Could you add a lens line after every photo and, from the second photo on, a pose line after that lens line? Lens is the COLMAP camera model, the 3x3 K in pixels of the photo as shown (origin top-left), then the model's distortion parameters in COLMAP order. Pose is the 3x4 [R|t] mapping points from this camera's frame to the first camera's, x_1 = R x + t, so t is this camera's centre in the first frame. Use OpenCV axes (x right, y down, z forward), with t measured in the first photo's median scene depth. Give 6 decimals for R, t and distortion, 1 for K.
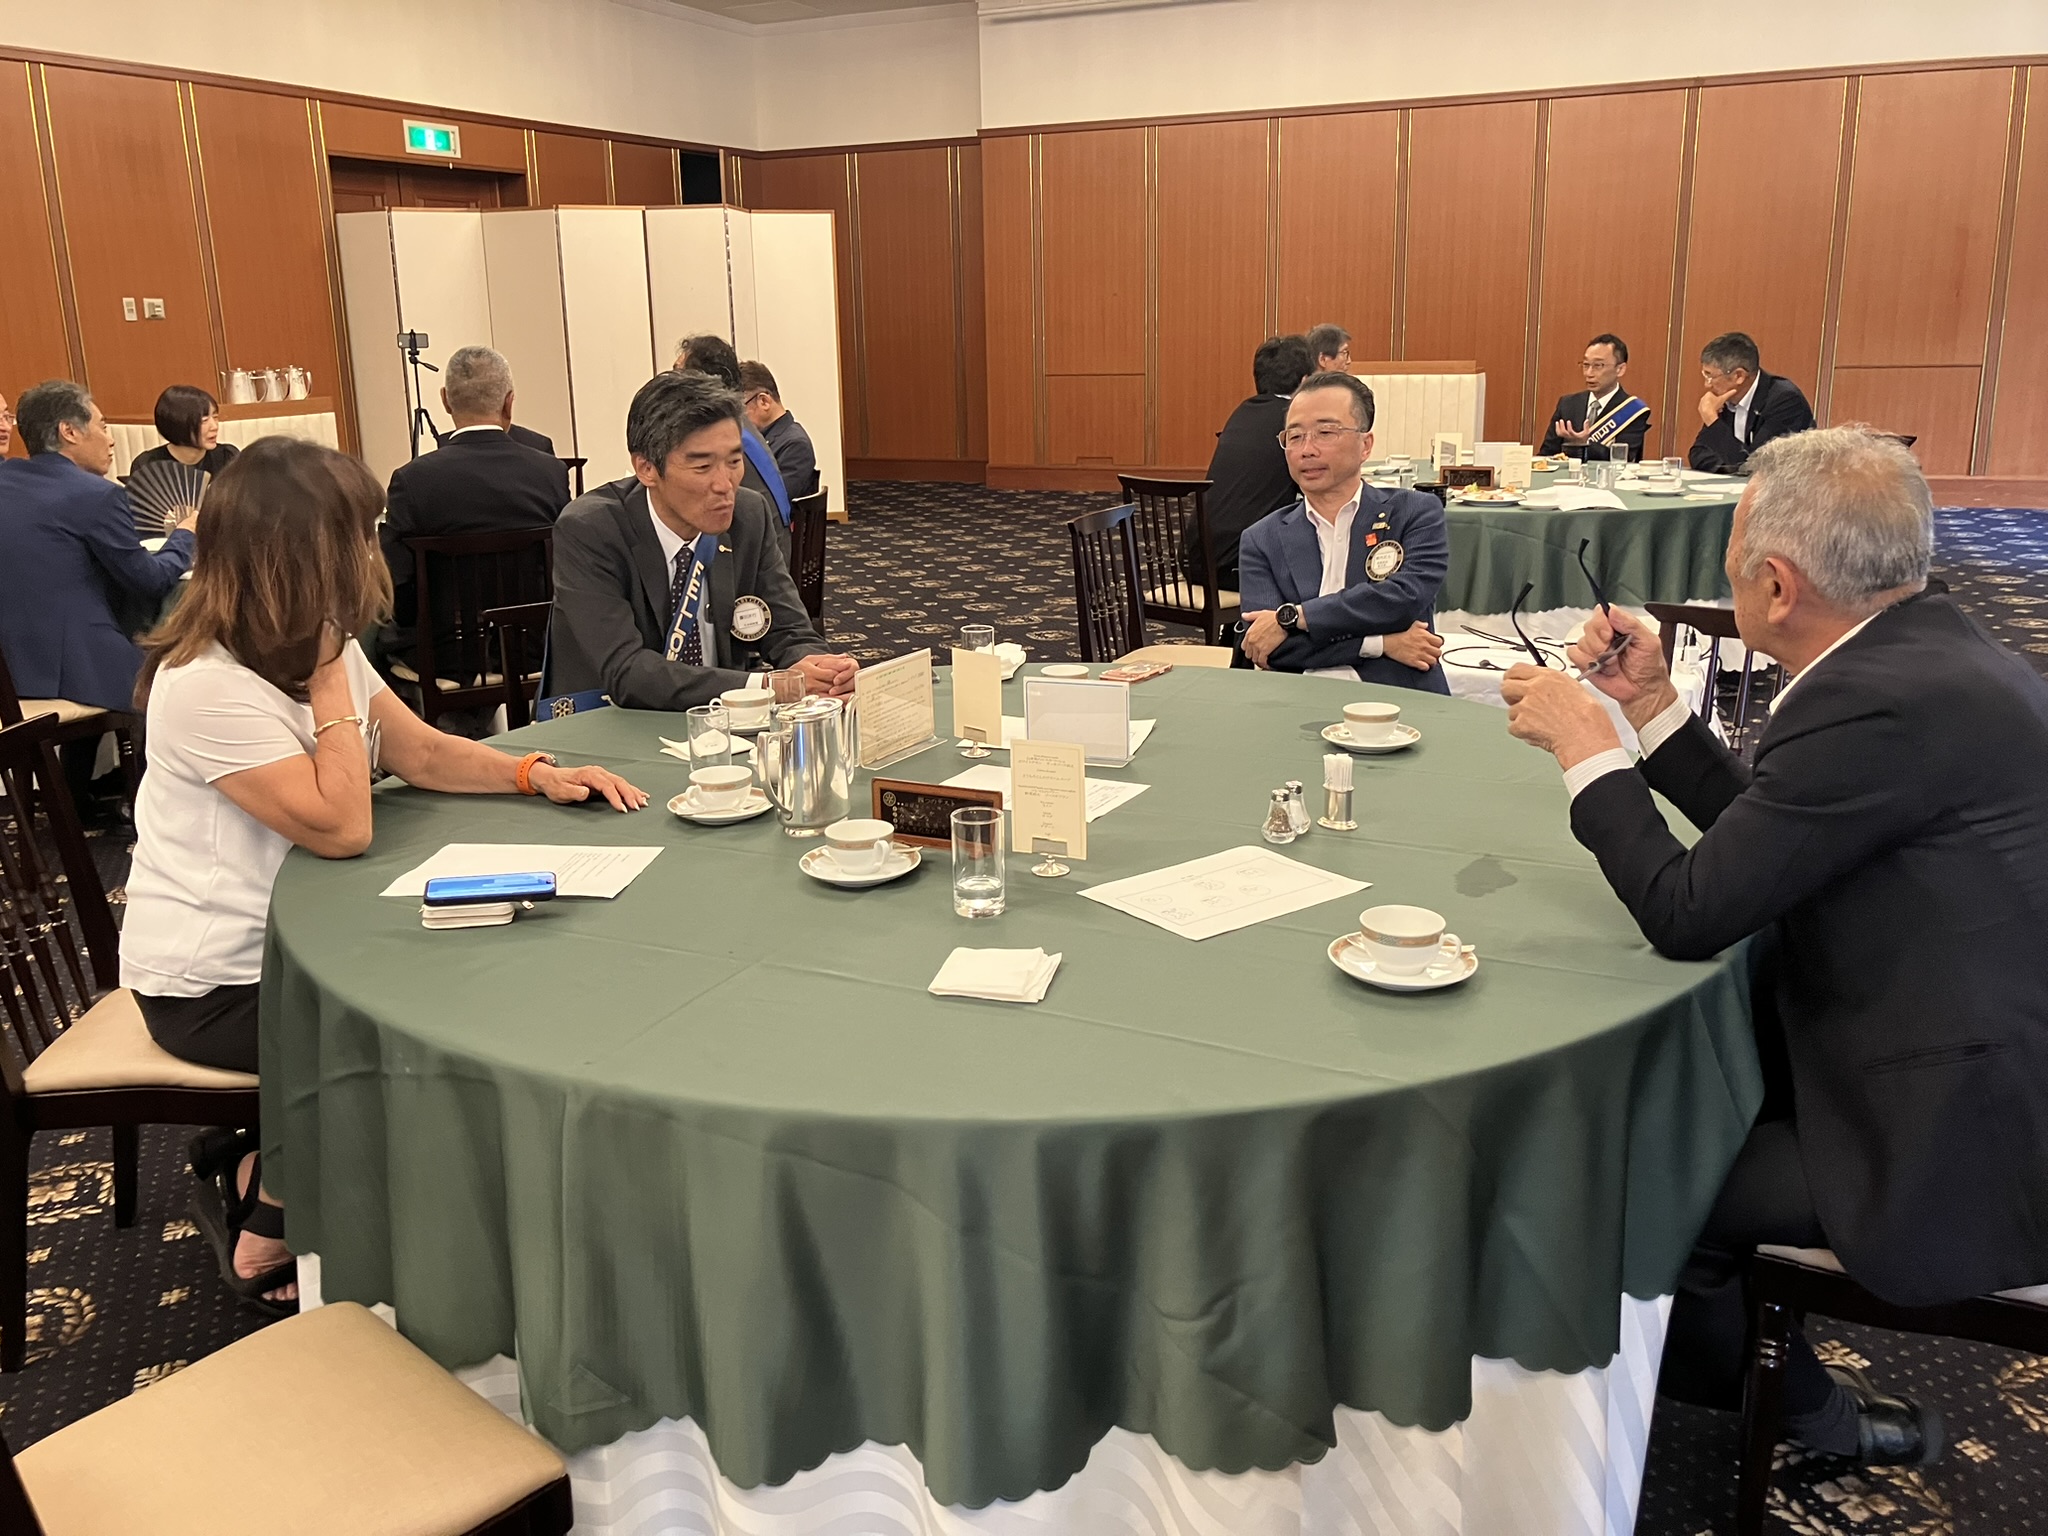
lens RADIAL K [[1686.1, 0, 1011.2], [0, 1686.1, 746.6], [0, 0, 1]] dist [0.001791, 0.006117]
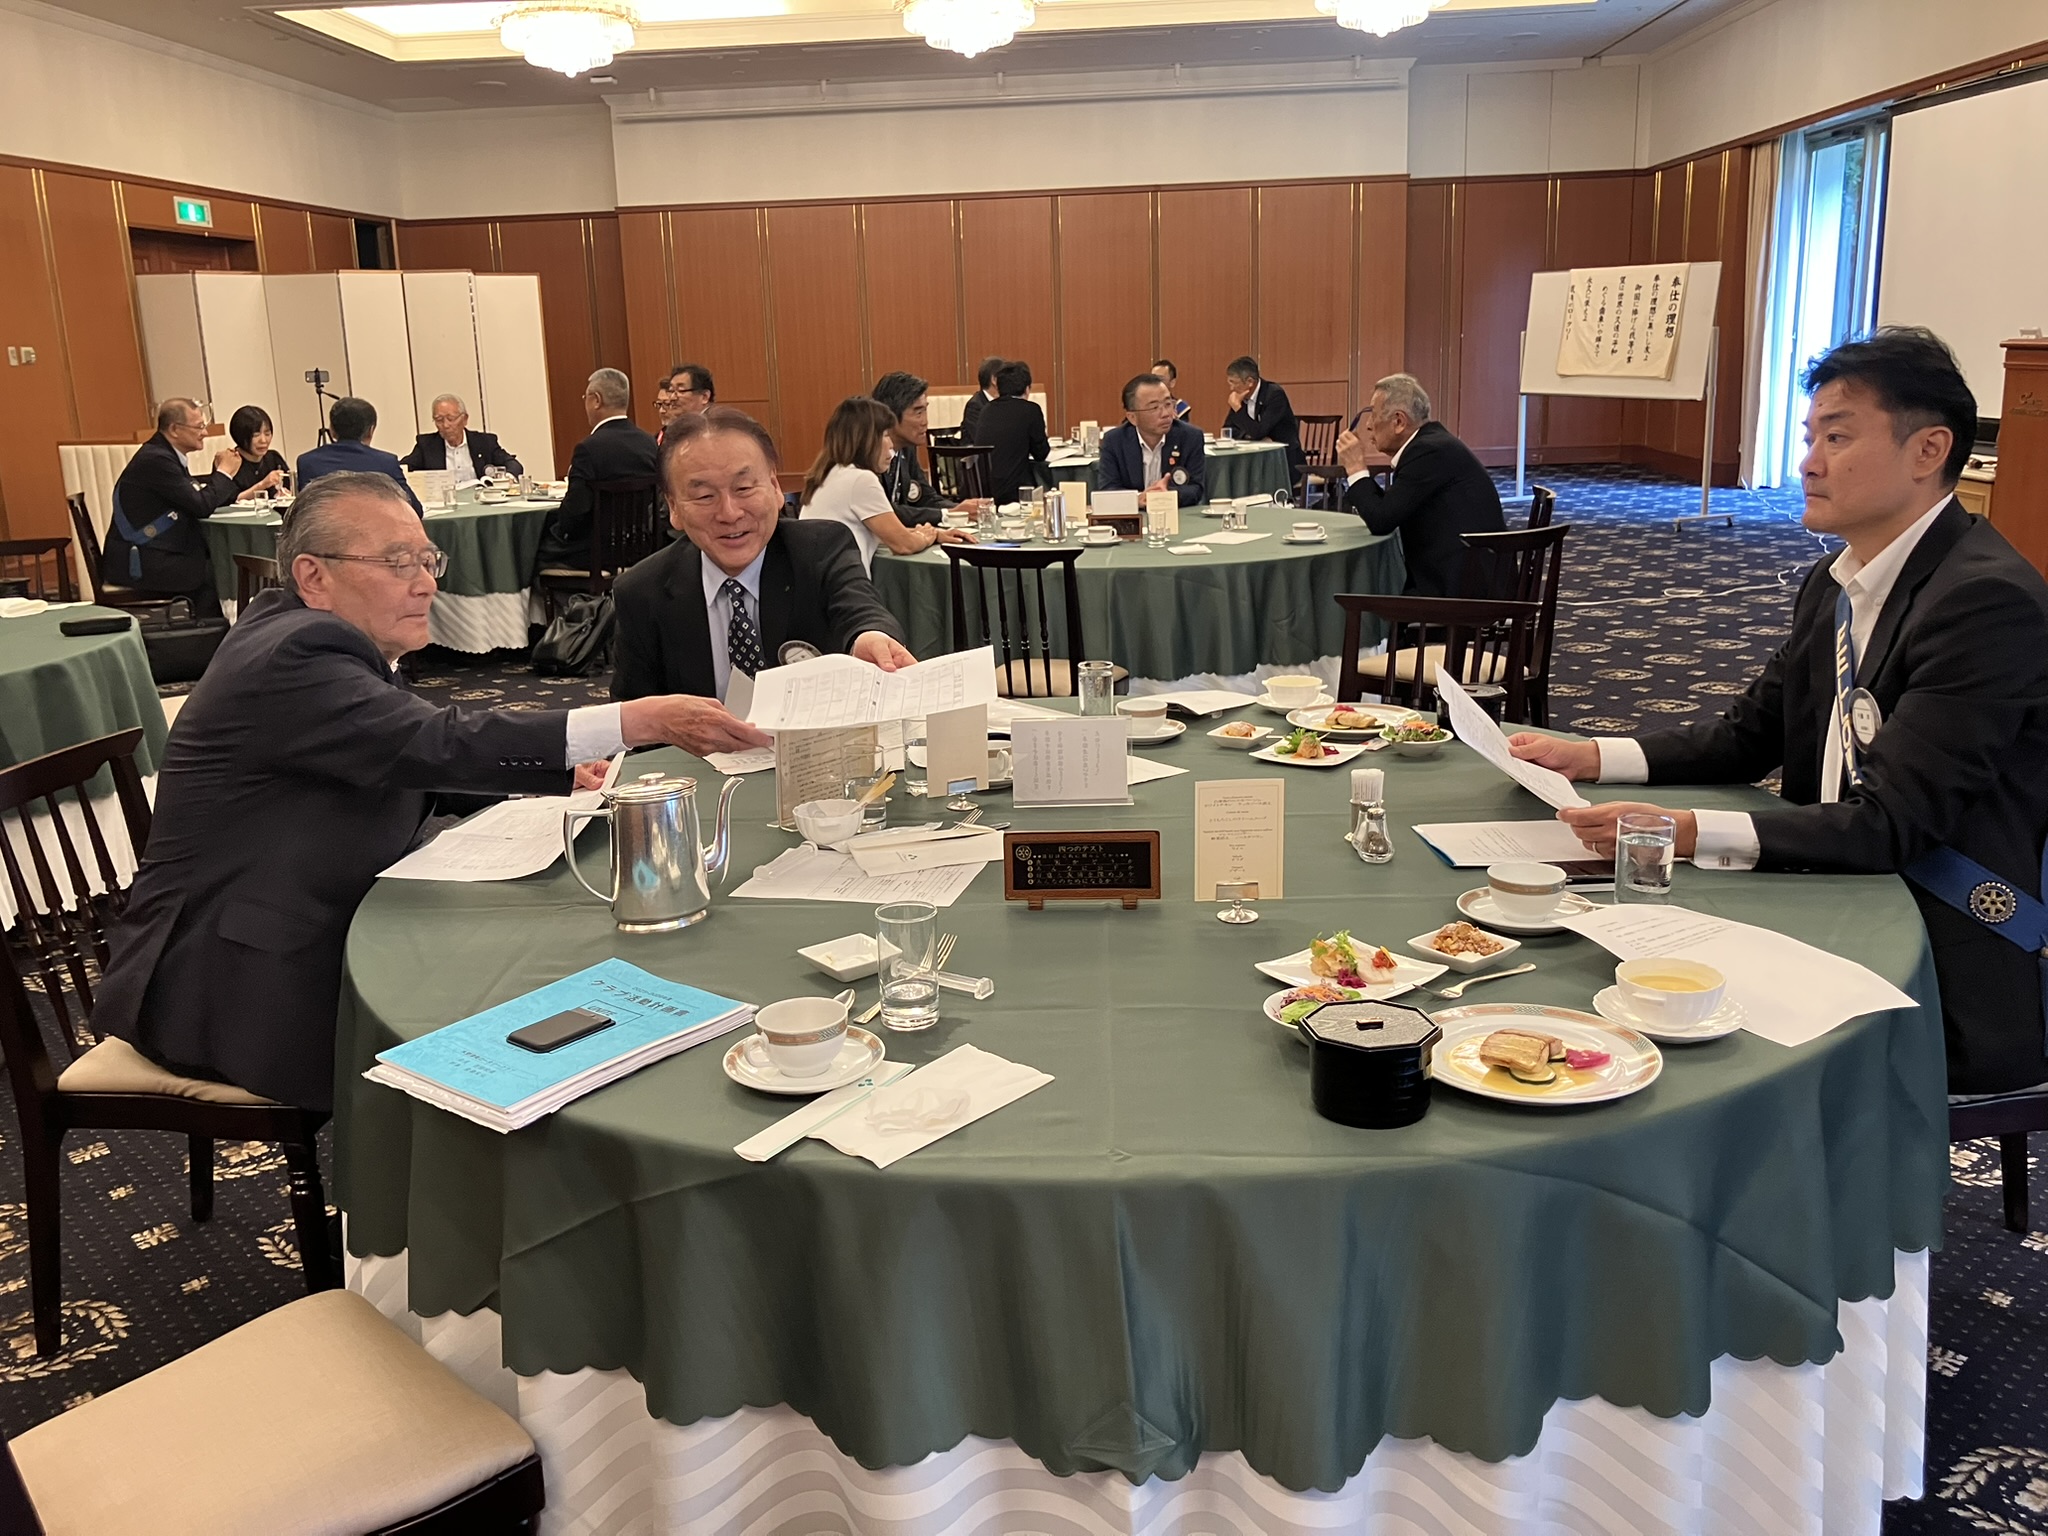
lens RADIAL K [[1705.0, 0, 1009.3], [0, 1705.0, 764.2], [0, 0, 1]] dist [0.022544, -0.011688]
pose [[0.939769, -0.092062, 0.329179, -0.227873], [0.098351, 0.995149, -0.002467, 0.082503], [-0.327355, 0.034693, 0.944264, -0.302022]]
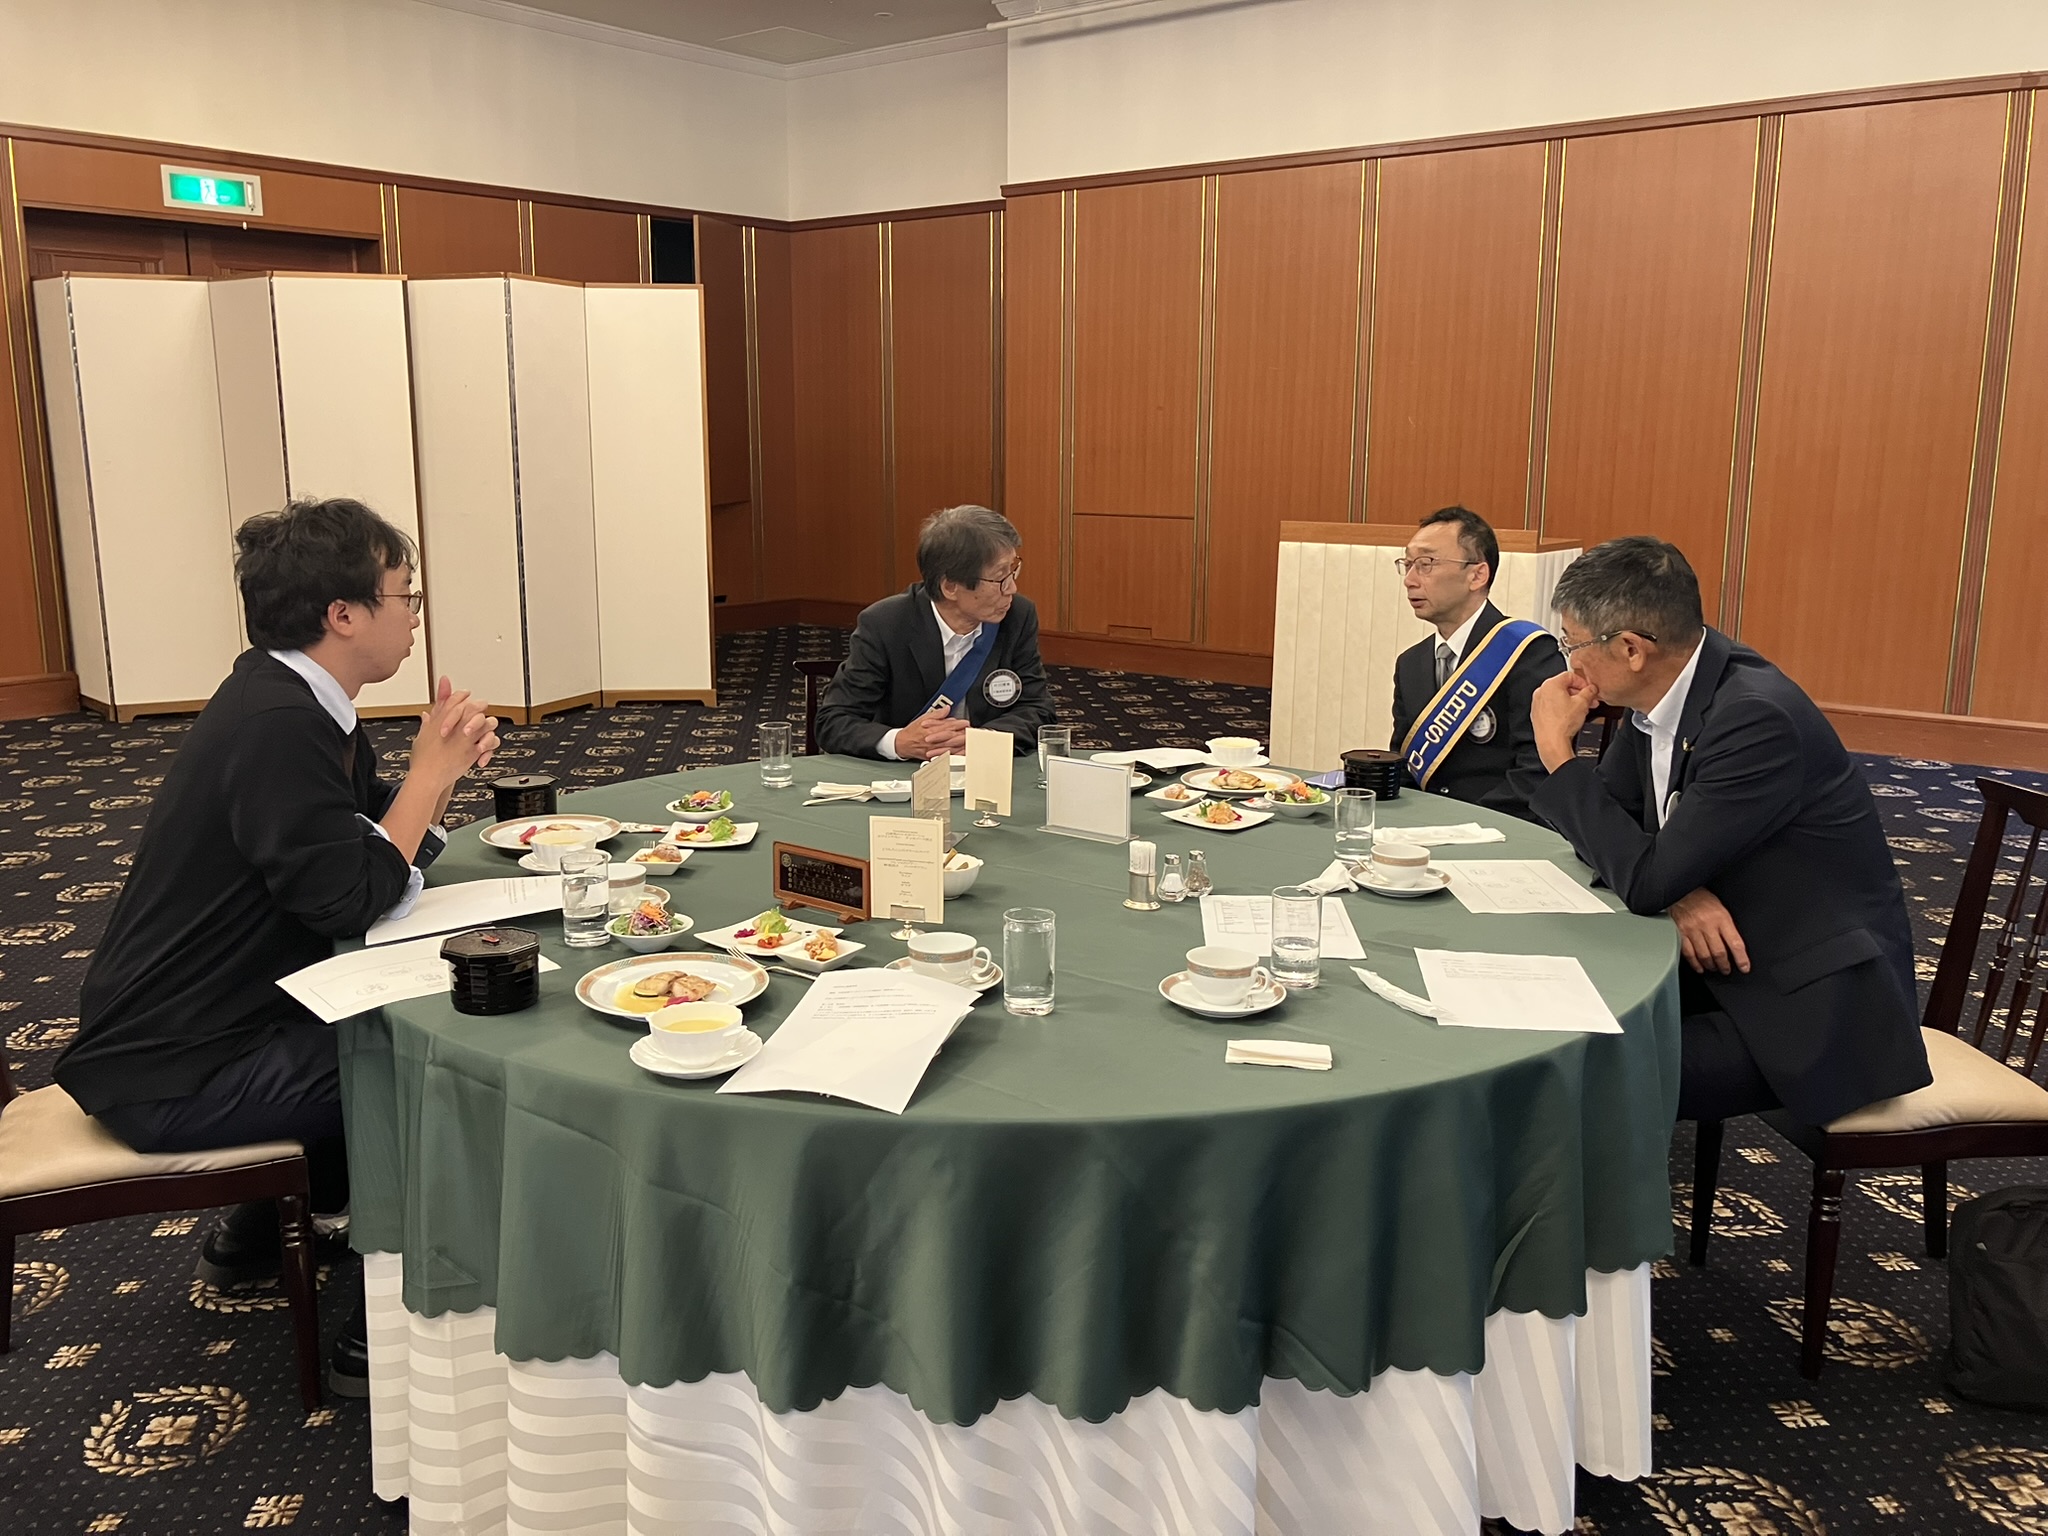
lens RADIAL K [[1686.1, 0, 1011.2], [0, 1686.1, 746.6], [0, 0, 1]] dist [0.001791, 0.006117]
pose [[0.963558, 0.073910, -0.257088, 0.224074], [-0.089149, 0.994855, -0.048120, -0.094812], [0.252209, 0.069286, 0.965189, 0.340047]]
